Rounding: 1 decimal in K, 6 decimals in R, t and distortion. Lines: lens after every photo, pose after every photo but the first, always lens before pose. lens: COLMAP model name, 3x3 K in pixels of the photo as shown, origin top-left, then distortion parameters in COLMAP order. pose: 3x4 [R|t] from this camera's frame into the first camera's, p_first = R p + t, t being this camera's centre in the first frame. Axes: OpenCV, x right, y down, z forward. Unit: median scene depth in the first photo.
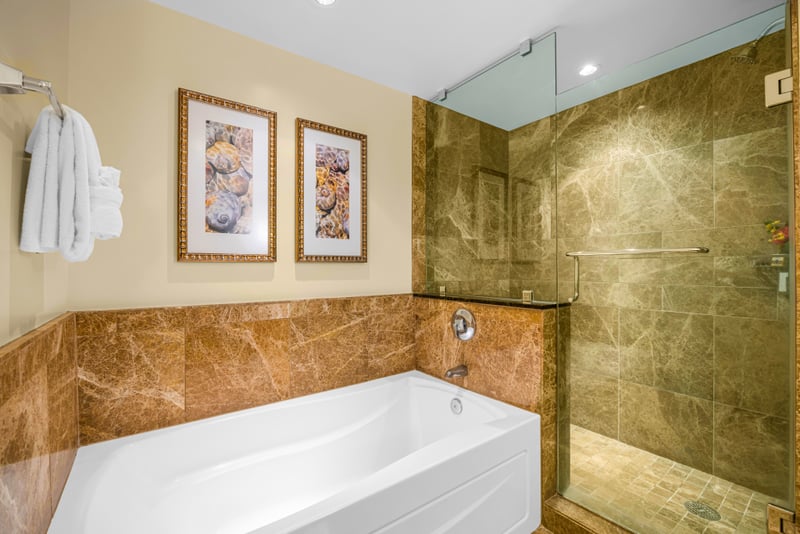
lens RADIAL K [[346.4, 0, 407.0], [0, 346.4, 266.1], [0, 0, 1]] dist [-0.019484, 0.001925]
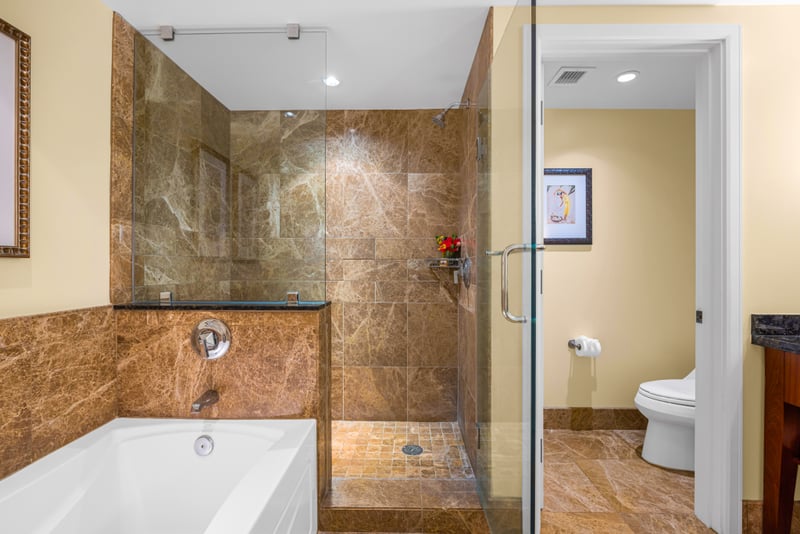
lens RADIAL K [[346.4, 0, 409.7], [0, 346.4, 267.4], [0, 0, 1]] dist [-0.019484, 0.001925]
pose [[0.611844, 0.000577, 0.790978, -0.168221], [-0.005614, 0.999978, 0.003613, -0.000612], [-0.790959, -0.006651, 0.611834, 0.151085]]
